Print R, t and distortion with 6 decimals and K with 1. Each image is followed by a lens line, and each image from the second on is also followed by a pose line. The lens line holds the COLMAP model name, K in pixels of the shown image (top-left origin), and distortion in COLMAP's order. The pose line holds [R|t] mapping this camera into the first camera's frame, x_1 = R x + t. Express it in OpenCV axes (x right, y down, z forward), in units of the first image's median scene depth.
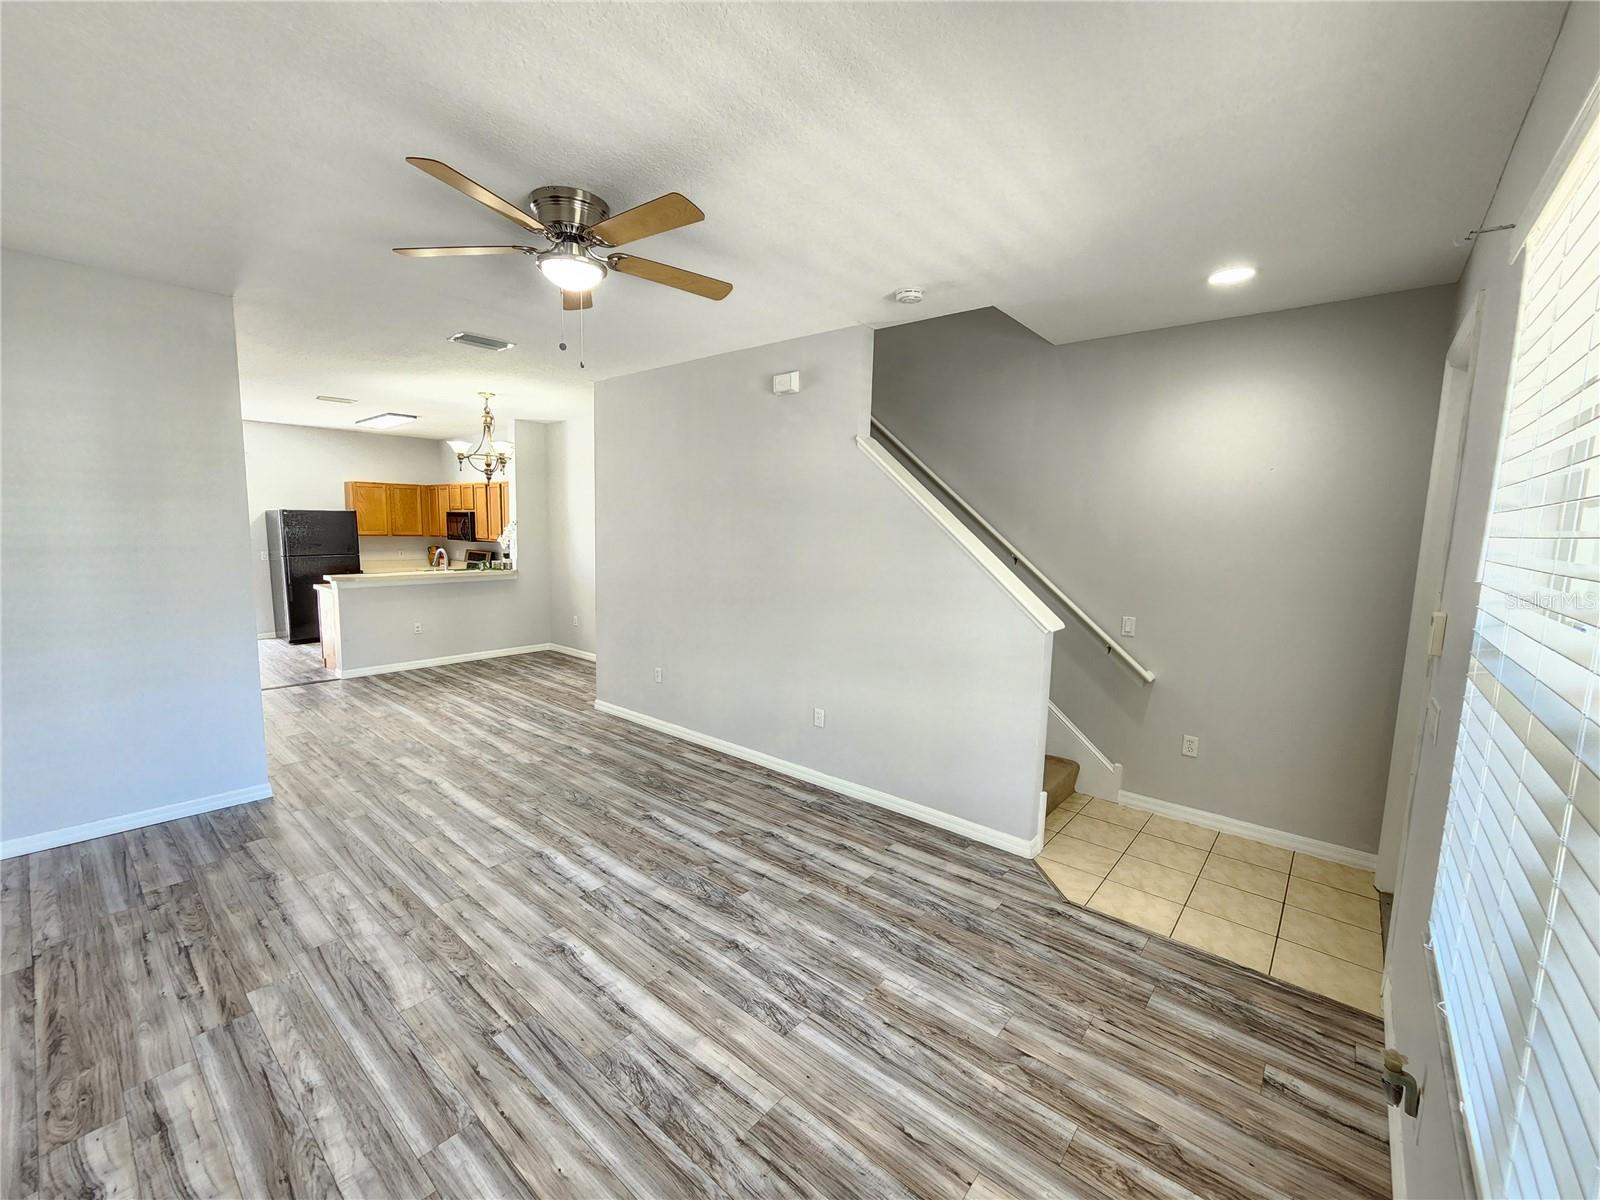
lens RADIAL K [[659.2, 0, 791.1], [0, 659.2, 604.1], [0, 0, 1]] dist [0.000031, 0.002157]
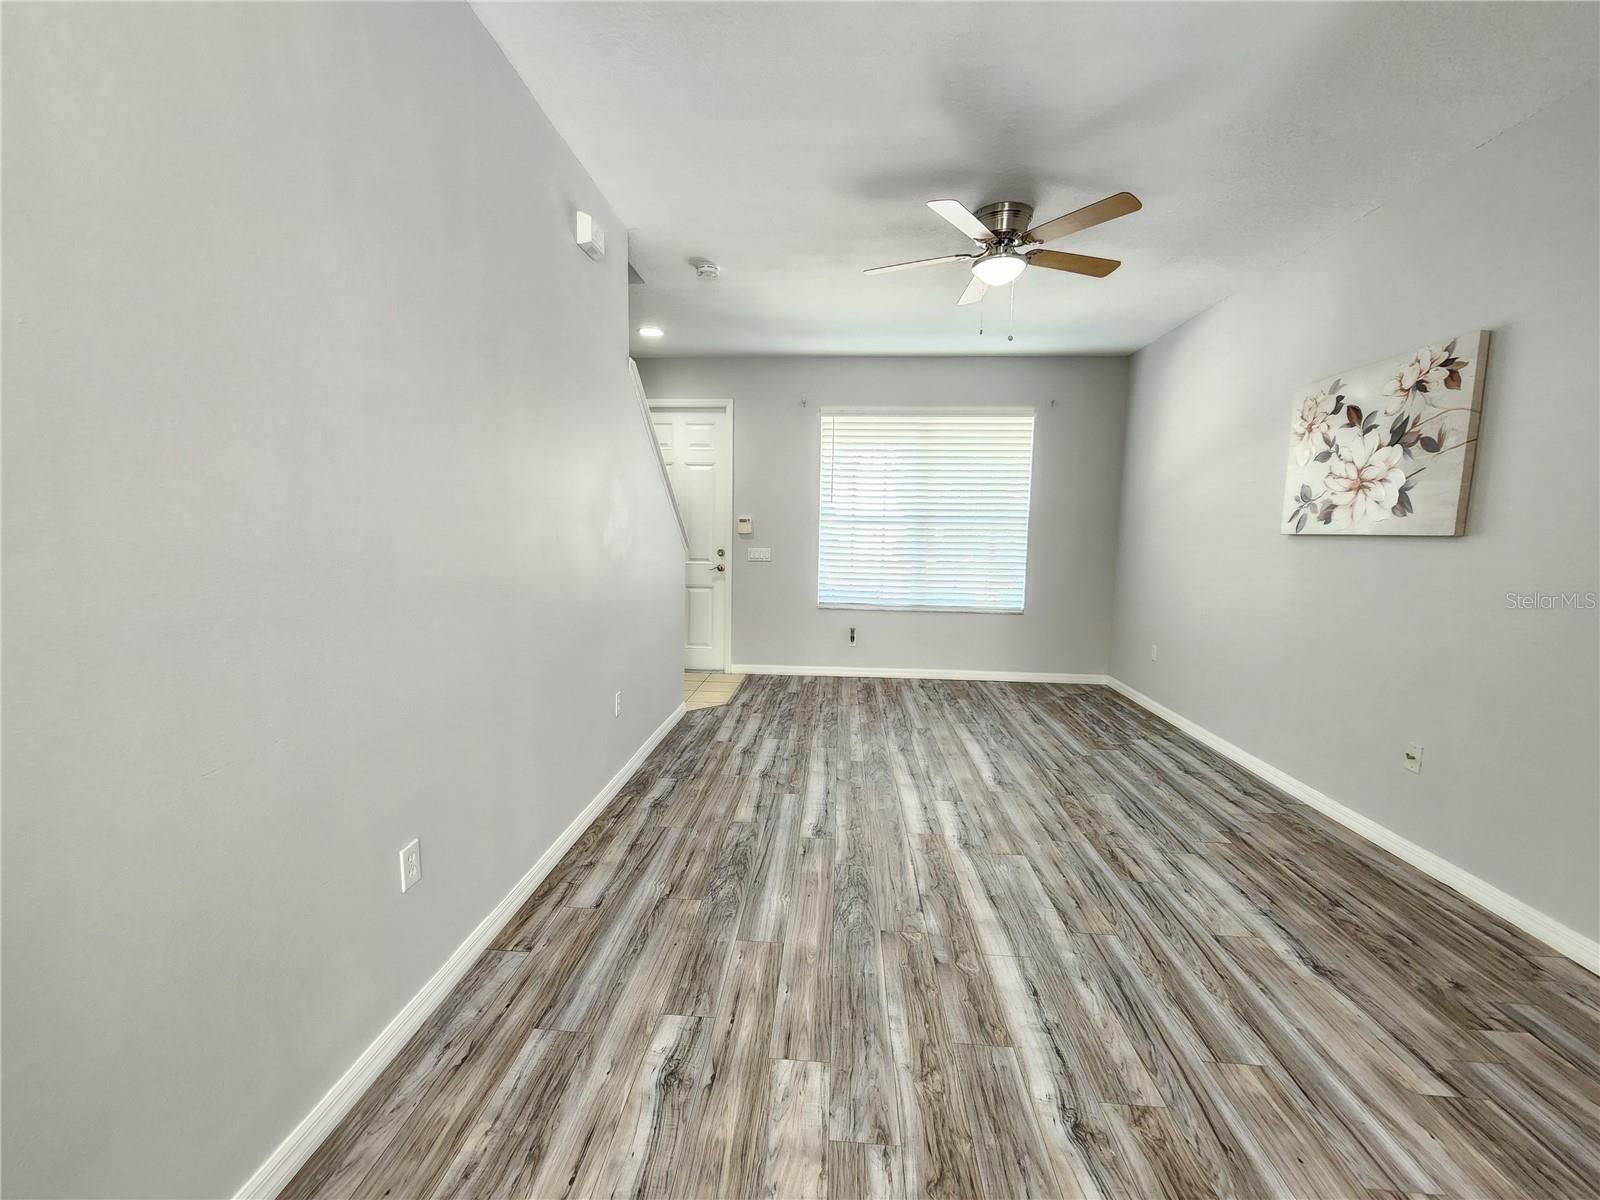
lens RADIAL K [[659.2, 0, 791.1], [0, 659.2, 604.1], [0, 0, 1]] dist [0.000031, 0.002157]
pose [[-0.589595, -0.123358, 0.798223, -0.831654], [0.068420, 0.977088, 0.201538, -0.106757], [-0.804796, 0.173440, -0.567646, 1.504837]]
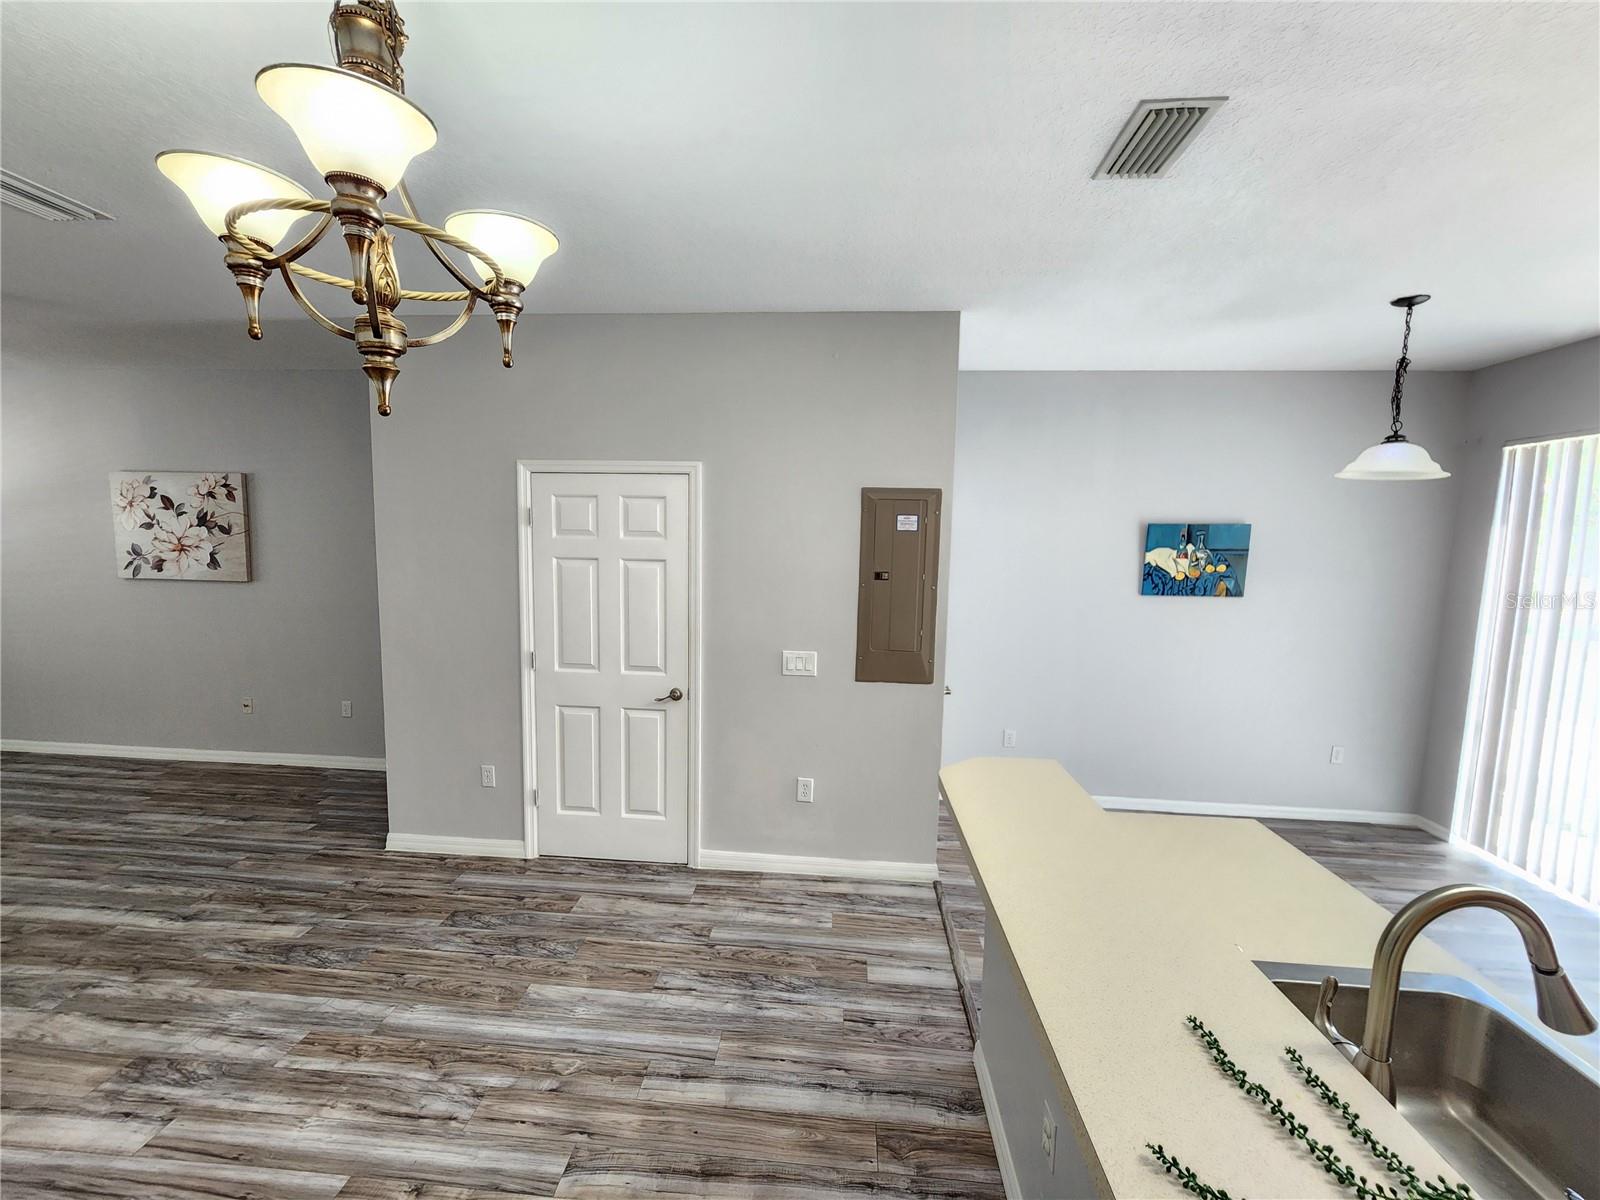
lens RADIAL K [[659.2, 0, 791.1], [0, 659.2, 604.1], [0, 0, 1]] dist [0.000031, 0.002157]
pose [[-0.810595, 0.017791, -0.585337, -0.782485], [-0.112328, 0.976255, 0.185227, -0.309589], [0.574734, 0.215893, -0.789349, 2.188749]]
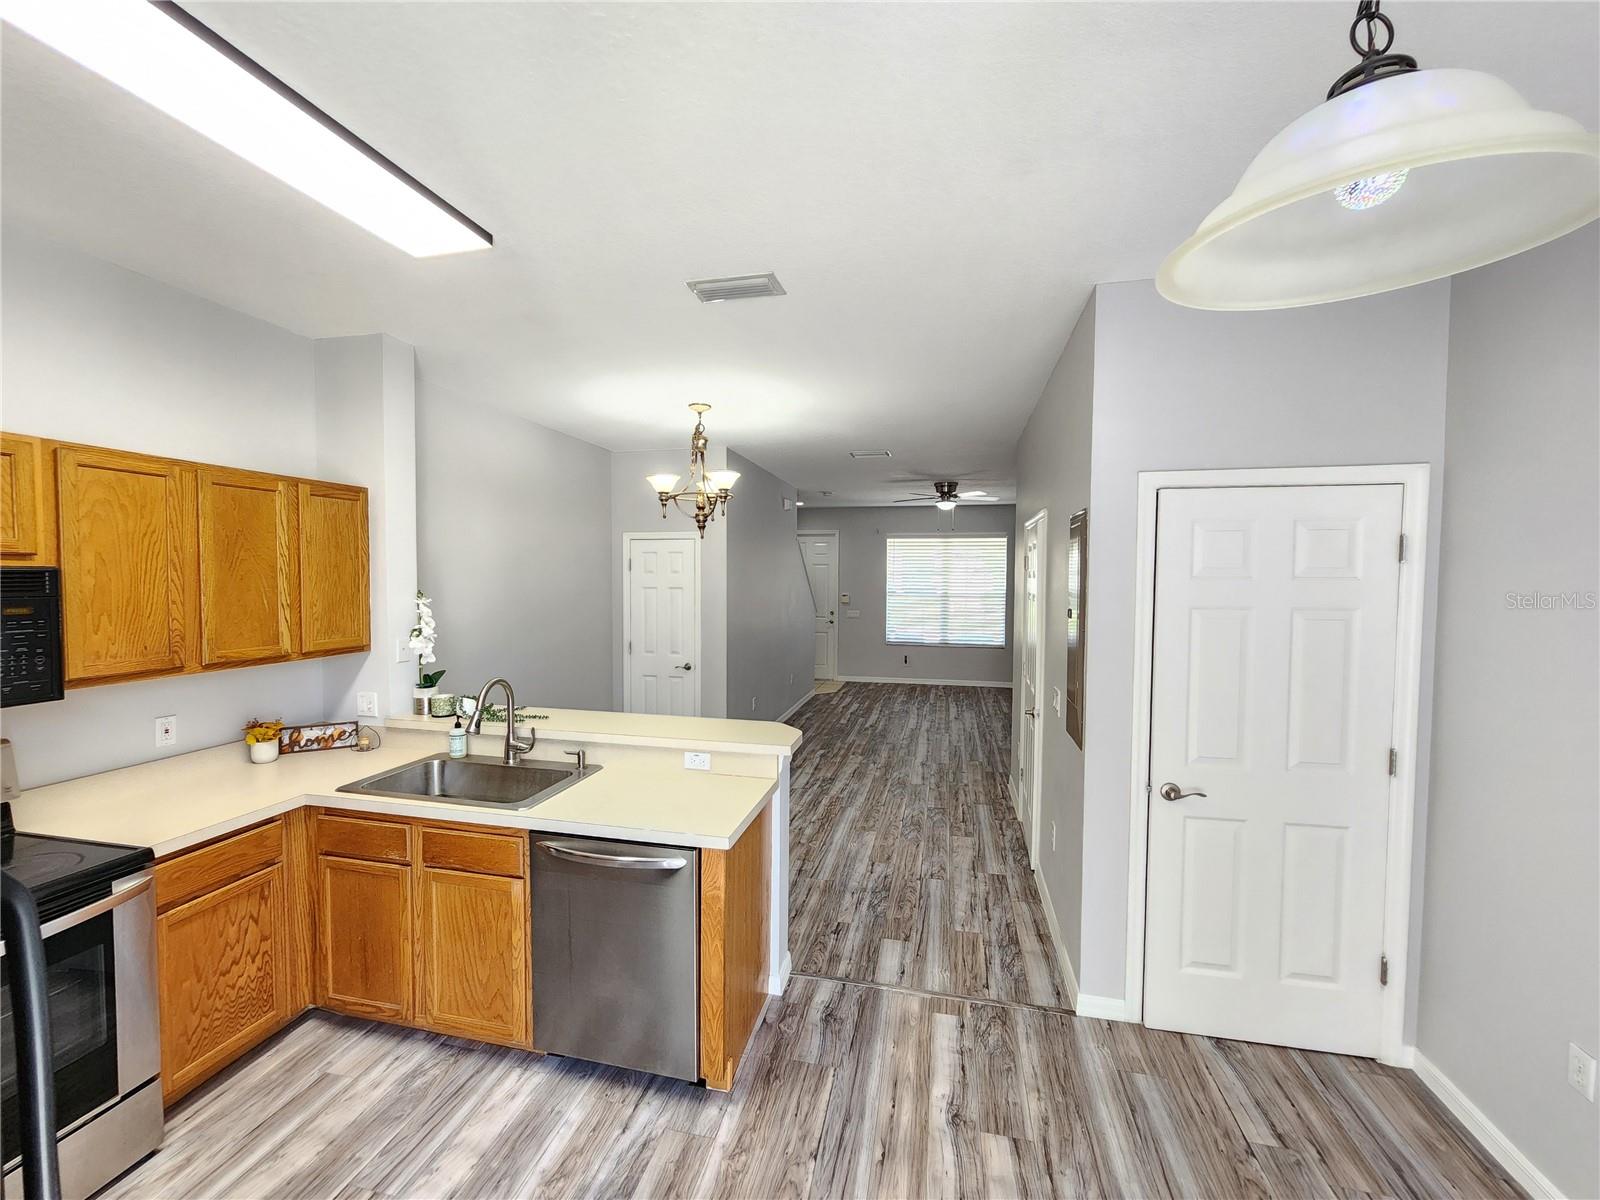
lens RADIAL K [[659.2, 0, 791.1], [0, 659.2, 604.1], [0, 0, 1]] dist [0.000031, 0.002157]
pose [[-0.455460, -0.065076, 0.887875, -1.981514], [0.089851, 0.988872, 0.118570, -0.327829], [-0.885711, 0.133781, -0.444544, 2.186573]]
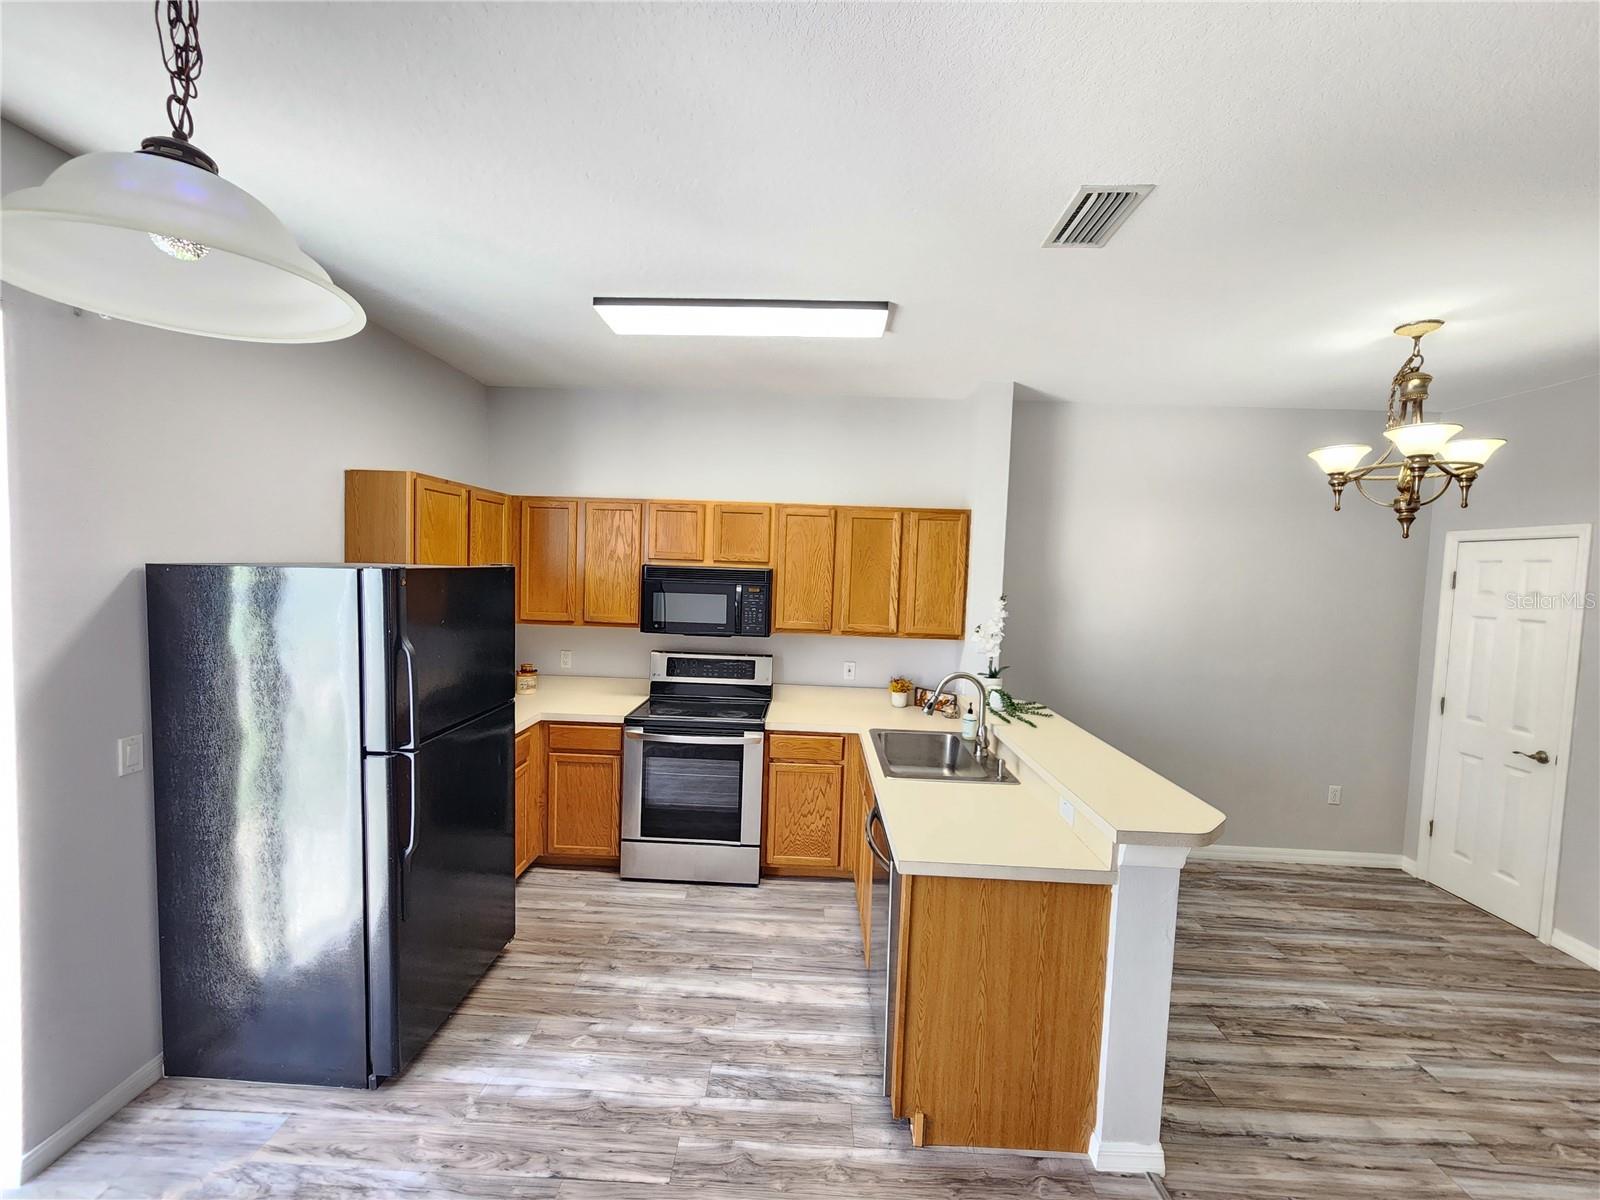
lens RADIAL K [[665.0, 0, 791.4], [0, 665.0, 603.3], [0, 0, 1]] dist [-0.001369, 0.000233]
pose [[0.780547, -0.030689, 0.624344, -1.859566], [0.058284, 0.998016, -0.023809, -0.264713], [-0.622374, 0.054974, 0.780787, 1.619228]]
